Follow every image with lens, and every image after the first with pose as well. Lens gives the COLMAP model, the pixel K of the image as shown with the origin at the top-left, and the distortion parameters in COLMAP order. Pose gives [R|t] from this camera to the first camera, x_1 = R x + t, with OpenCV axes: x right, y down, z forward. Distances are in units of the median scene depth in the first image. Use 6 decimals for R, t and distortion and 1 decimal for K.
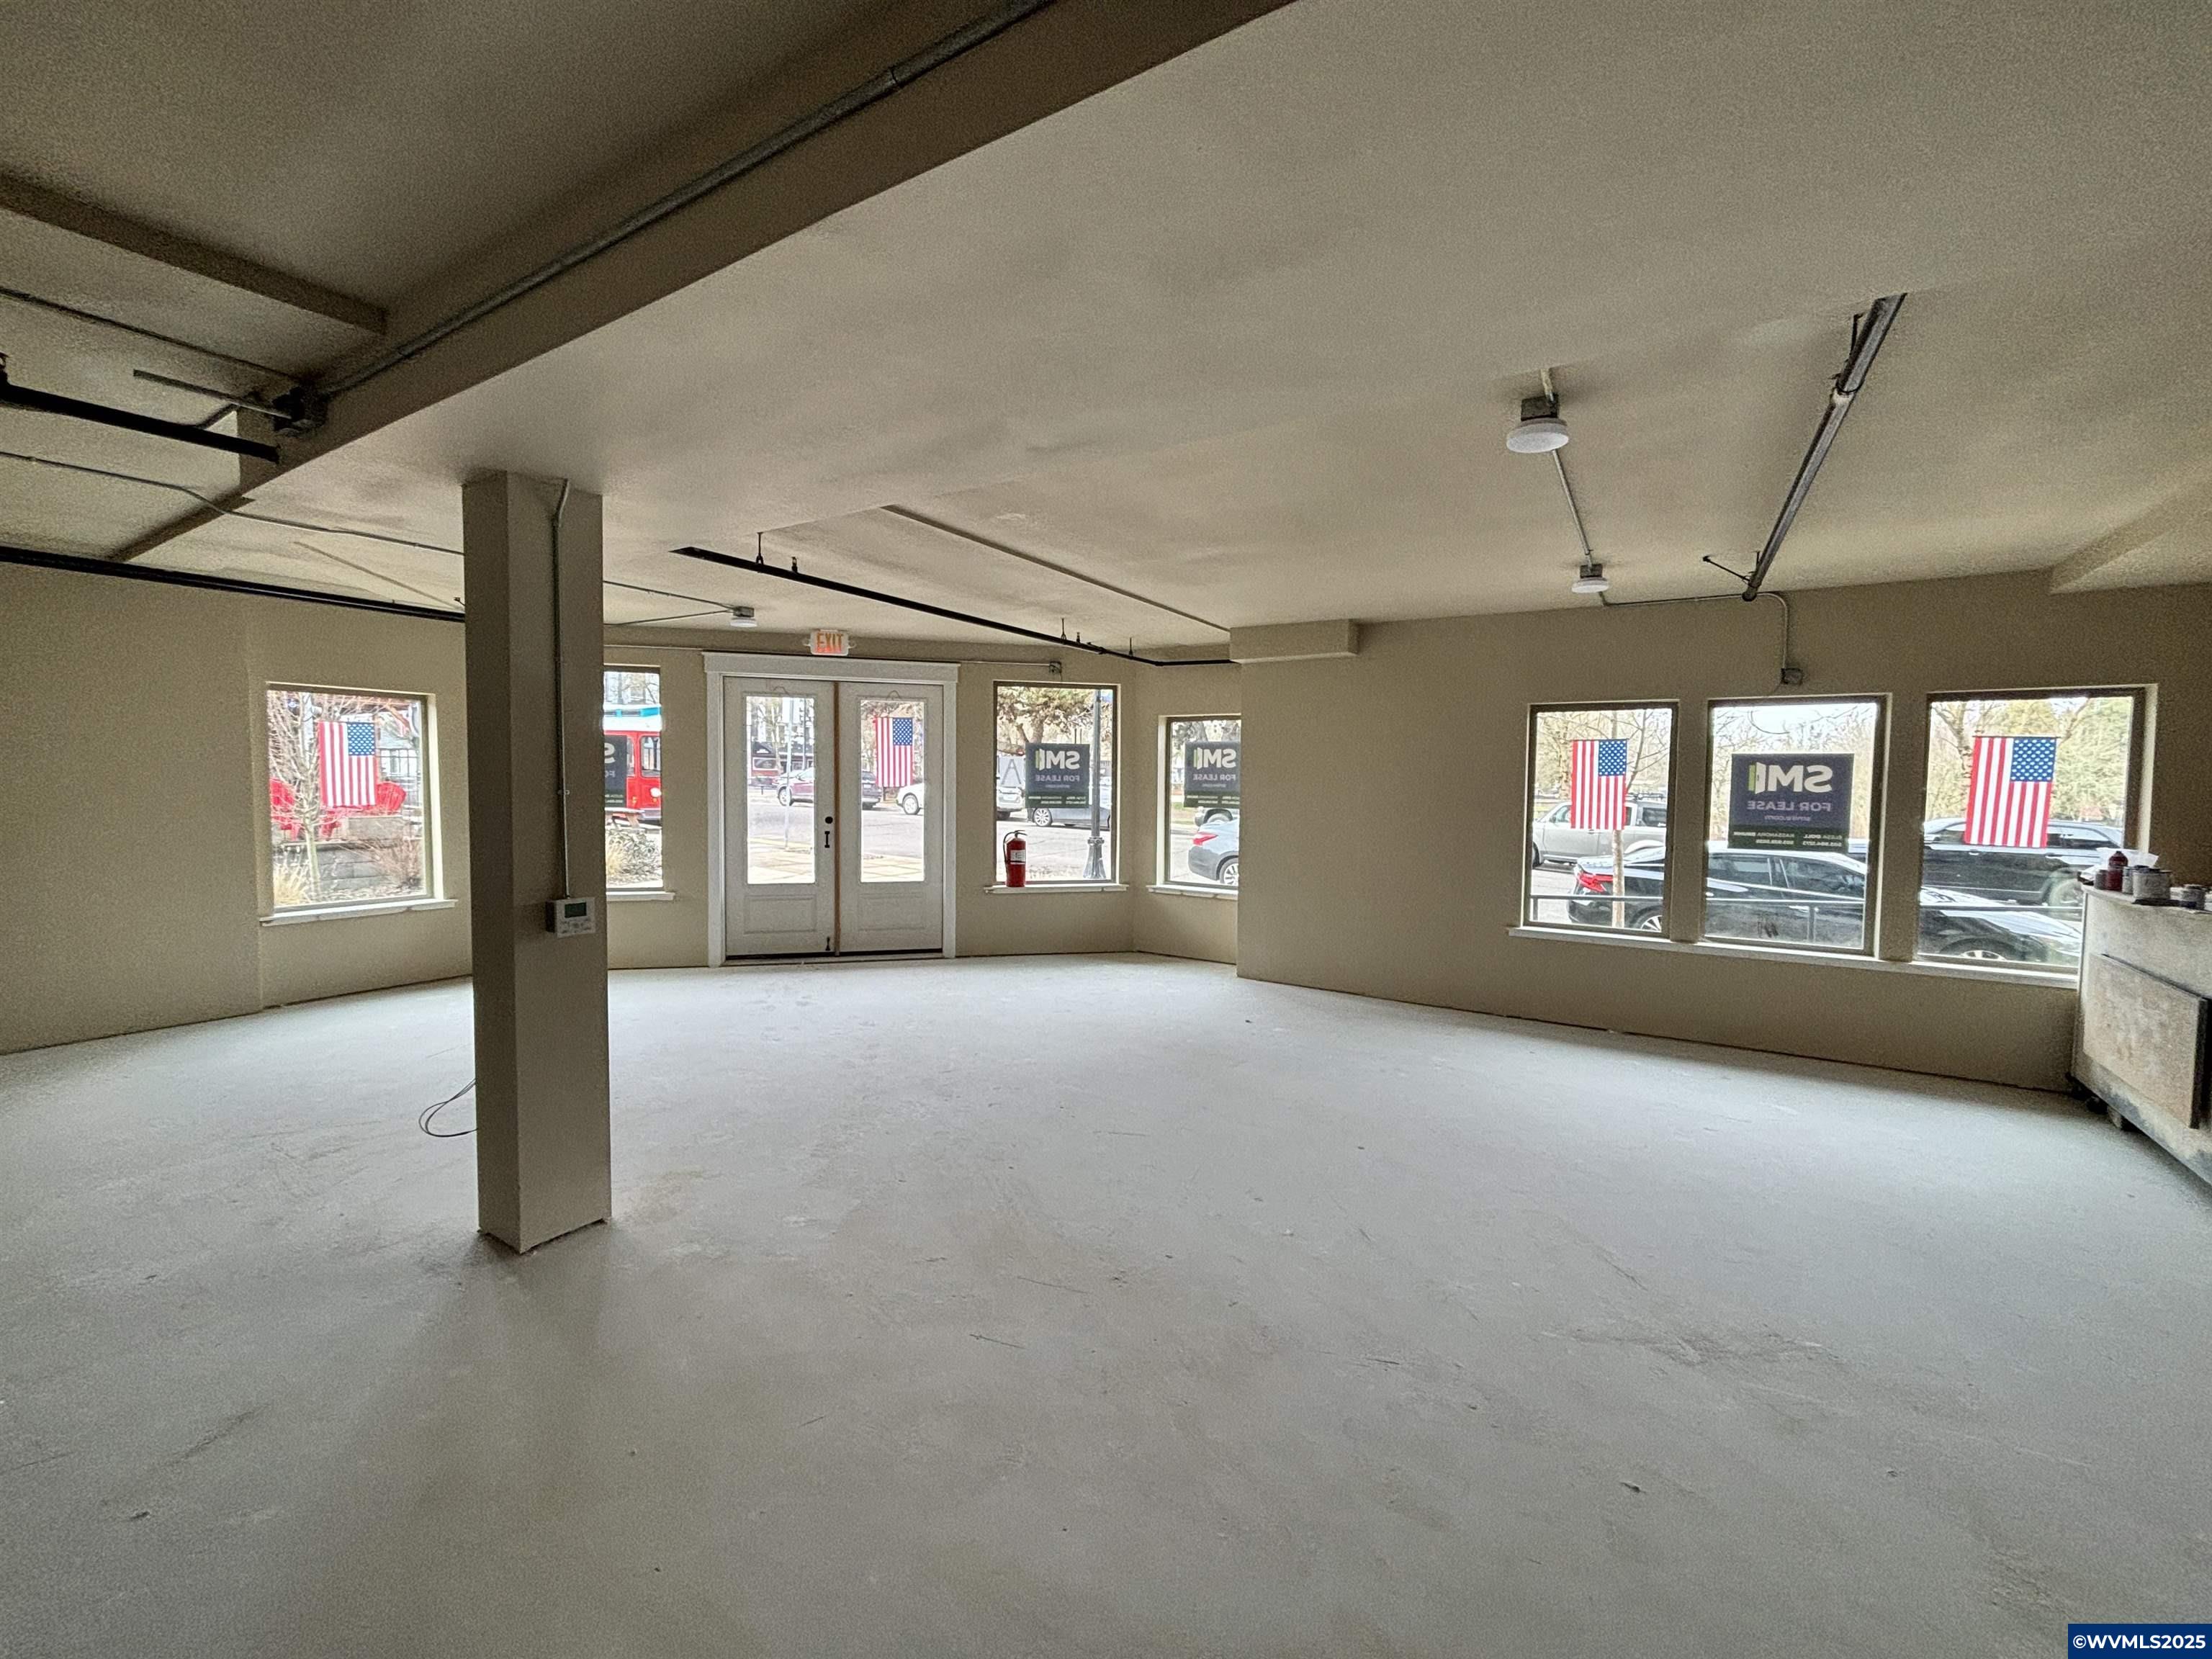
lens RADIAL K [[893.8, 0, 1103.6], [0, 893.8, 823.3], [0, 0, 1]] dist [0.001040, -0.000800]
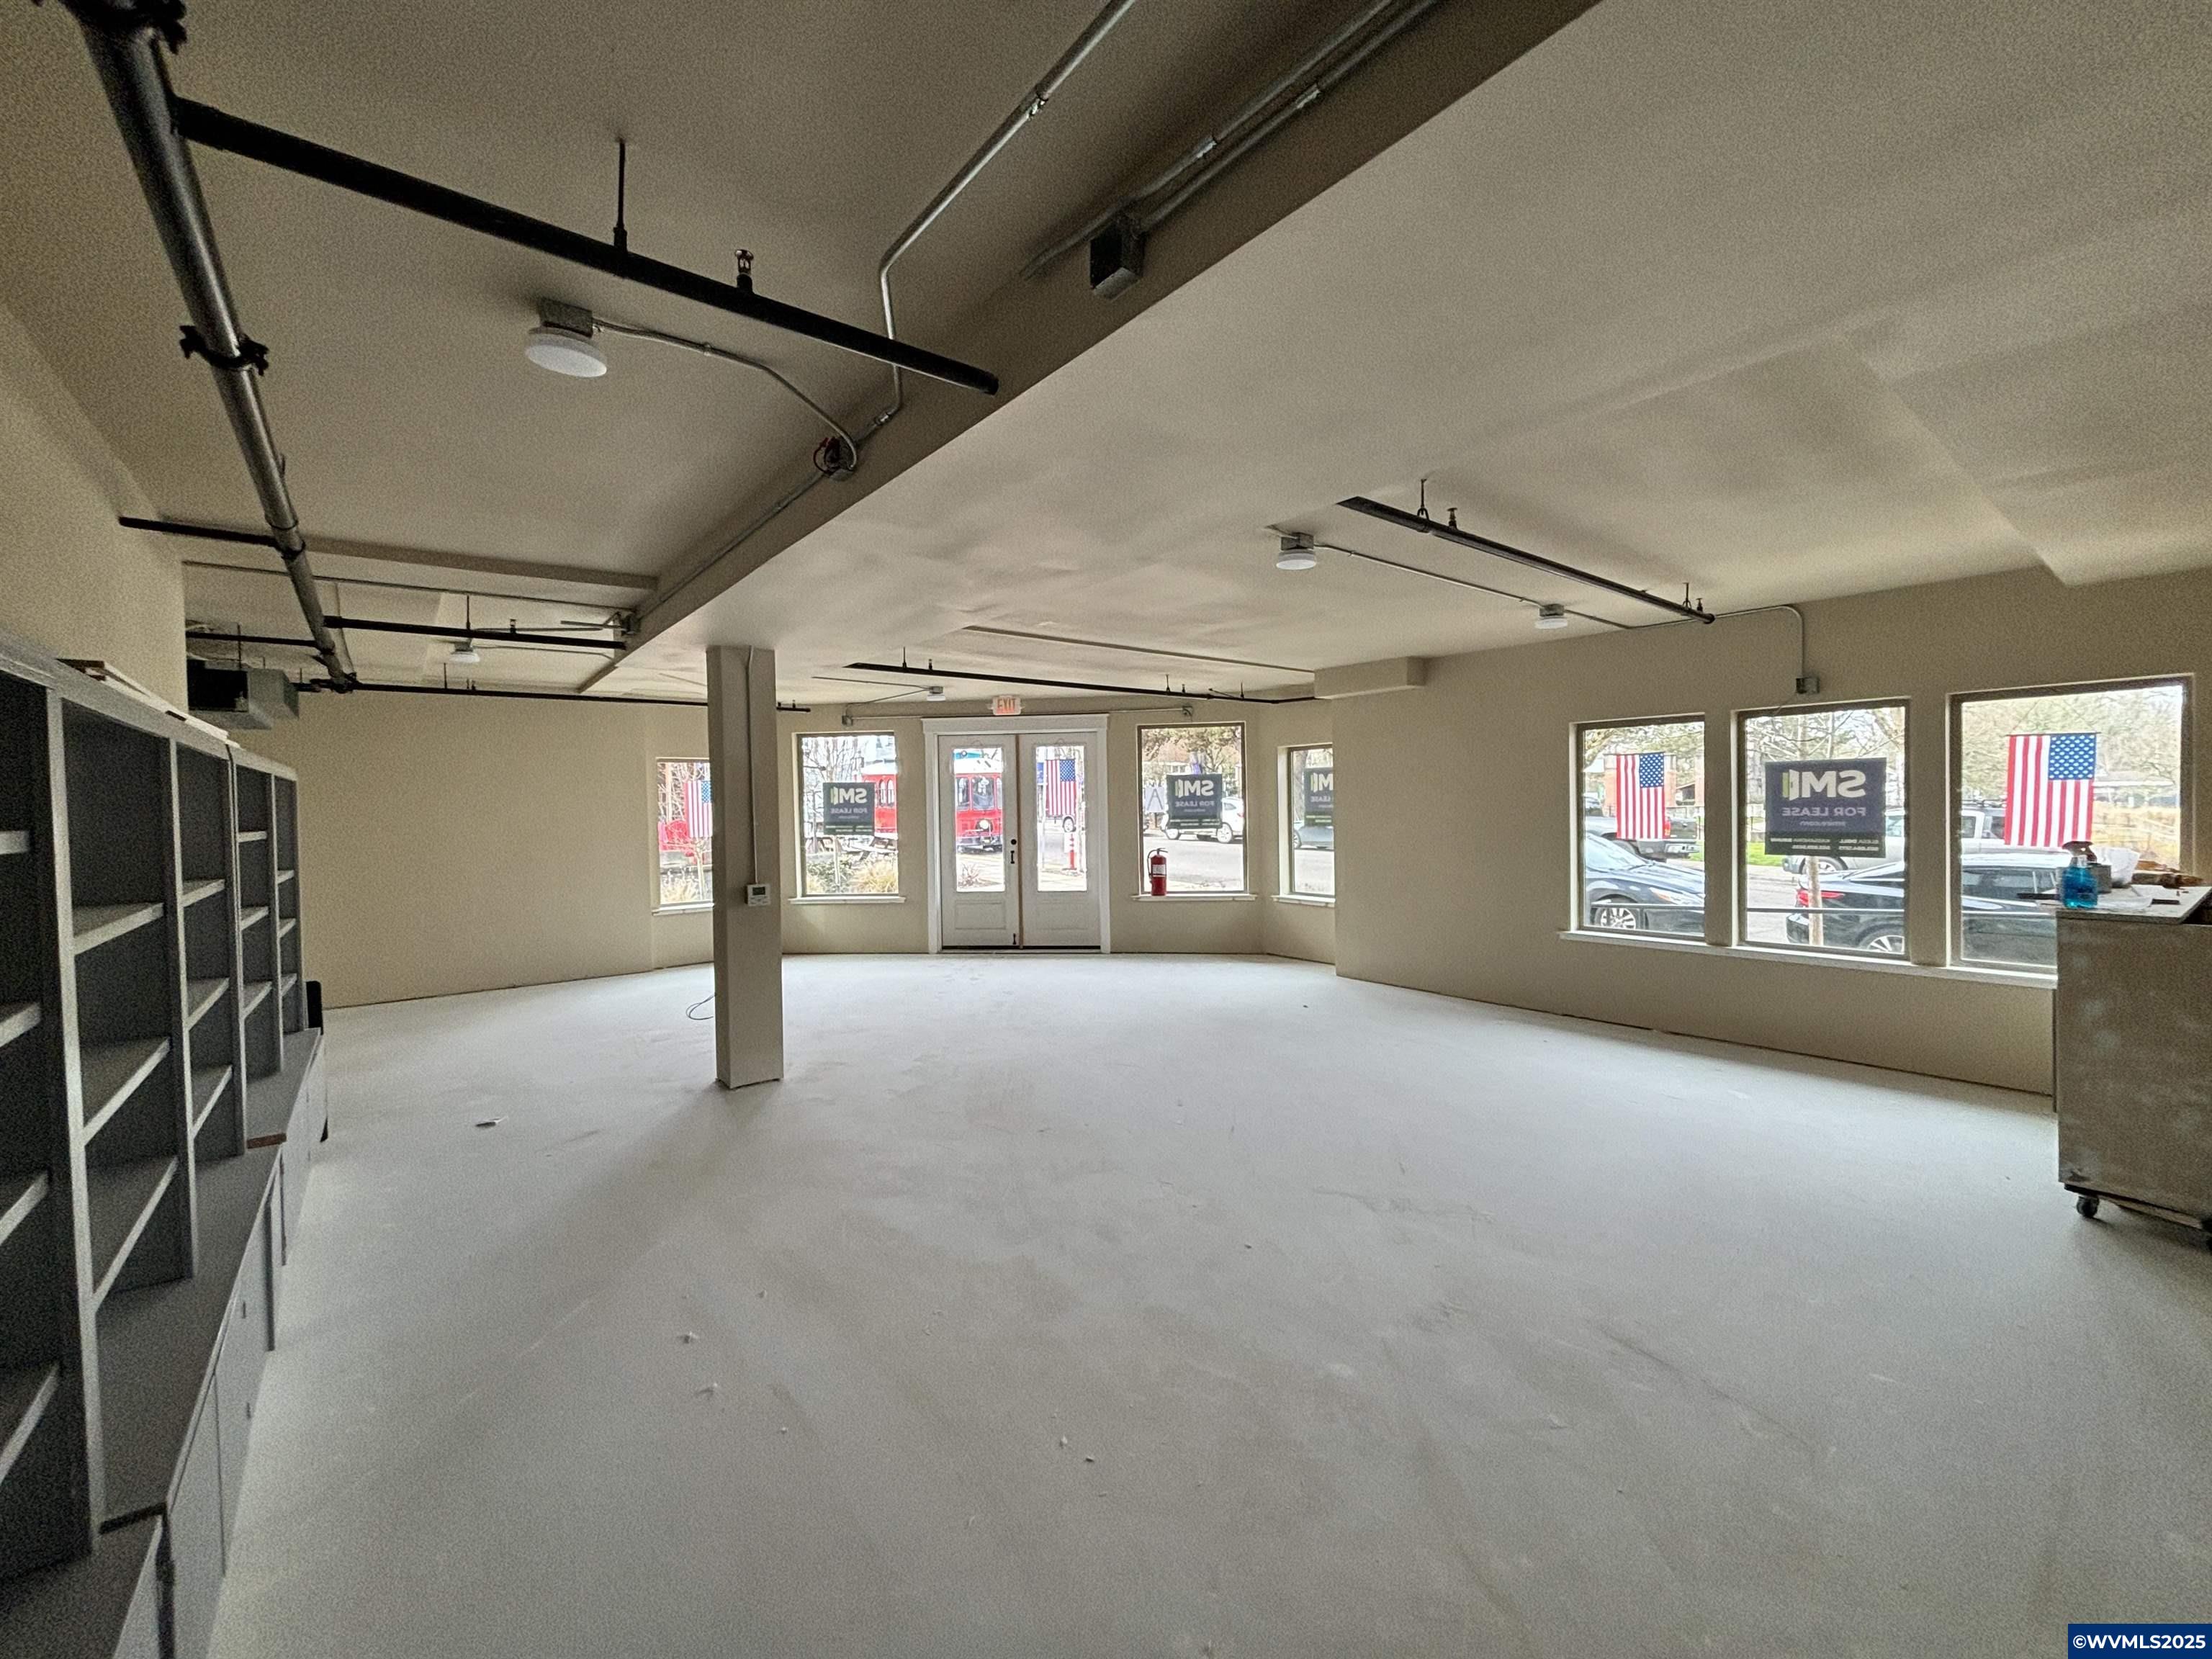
lens RADIAL K [[893.8, 0, 1104.4], [0, 893.8, 821.7], [0, 0, 1]] dist [0.001040, -0.000800]
pose [[0.943675, -0.022450, -0.330111, 0.255369], [0.012344, 0.999390, -0.032679, 0.011718], [0.330643, 0.026763, 0.943376, -0.171401]]
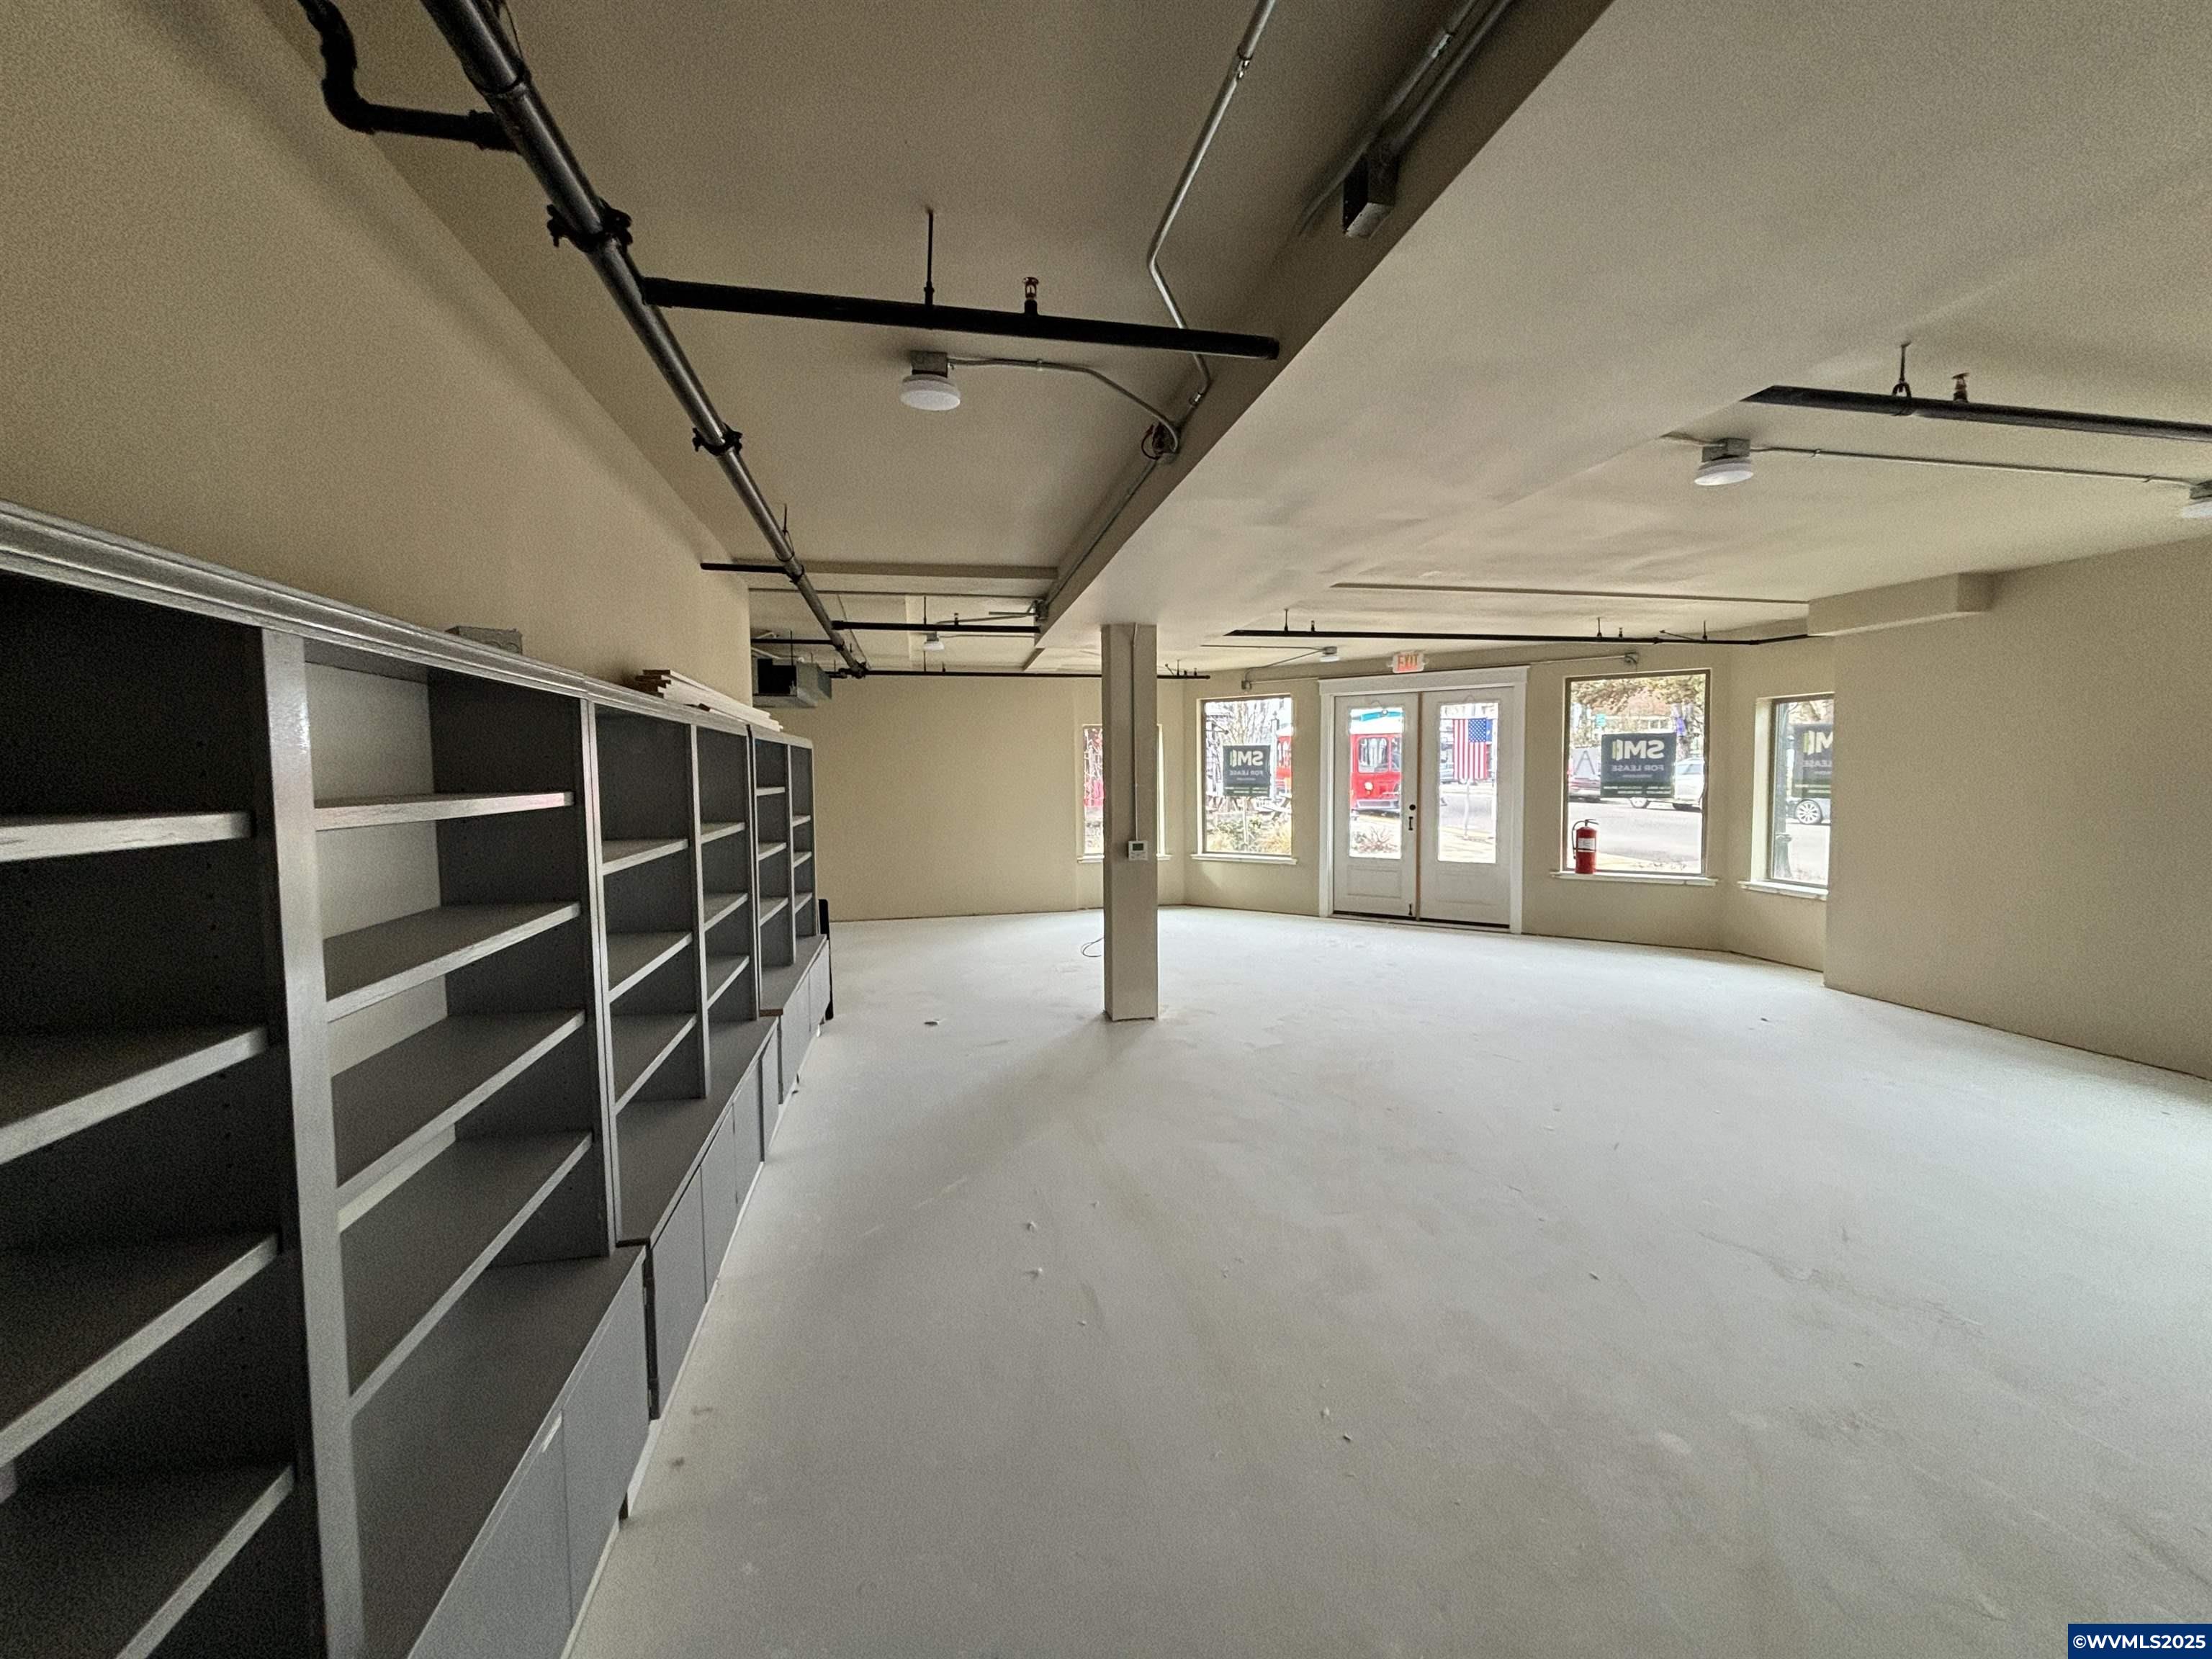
lens RADIAL K [[893.8, 0, 1099.7], [0, 893.8, 822.7], [0, 0, 1]] dist [0.001040, -0.000800]
pose [[0.690273, 0.022783, -0.723190, 0.297882], [-0.018136, 0.999735, 0.014185, 0.008497], [0.723321, 0.003324, 0.690503, -0.151373]]
